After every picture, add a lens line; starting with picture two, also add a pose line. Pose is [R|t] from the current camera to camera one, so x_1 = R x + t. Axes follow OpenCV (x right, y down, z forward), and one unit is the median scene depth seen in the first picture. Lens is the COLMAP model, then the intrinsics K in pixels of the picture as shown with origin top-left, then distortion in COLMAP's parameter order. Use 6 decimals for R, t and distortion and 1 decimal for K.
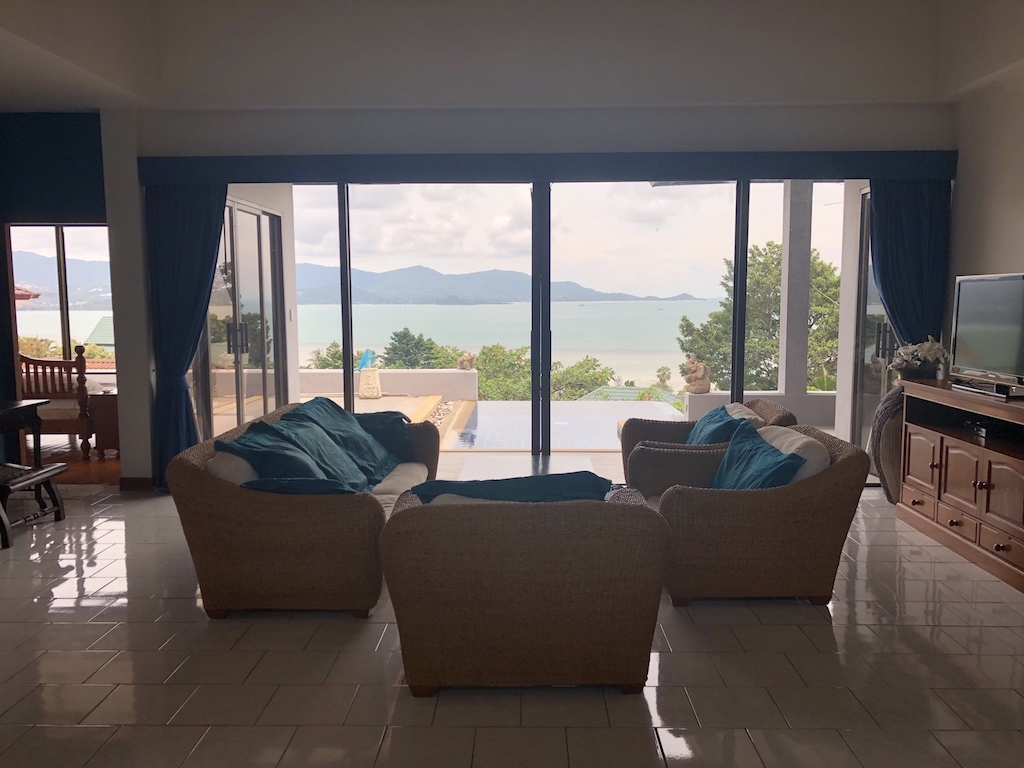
lens RADIAL K [[840.0, 0, 514.0], [0, 840.0, 383.5], [0, 0, 1]] dist [0.031325, -0.014010]
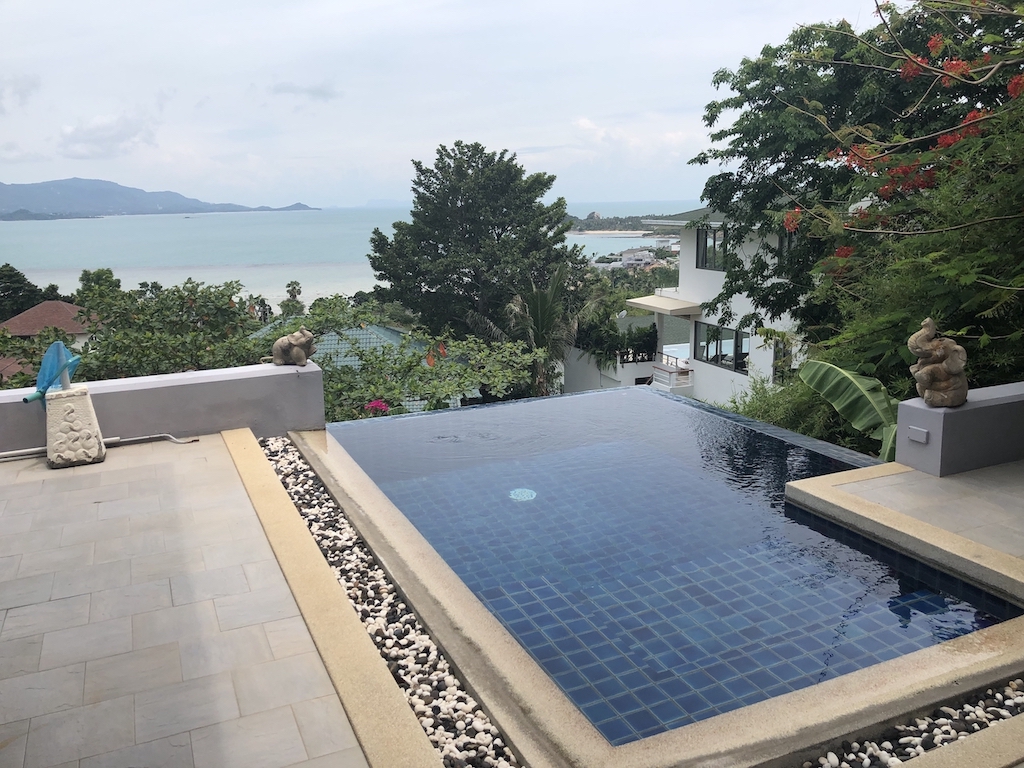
lens RADIAL K [[840.0, 0, 514.0], [0, 840.0, 383.5], [0, 0, 1]] dist [0.031325, -0.014010]
pose [[0.902912, -0.108189, 0.415987, -0.041716], [0.064137, 0.990881, 0.118495, -0.015736], [-0.425013, -0.080310, 0.901617, 0.152877]]
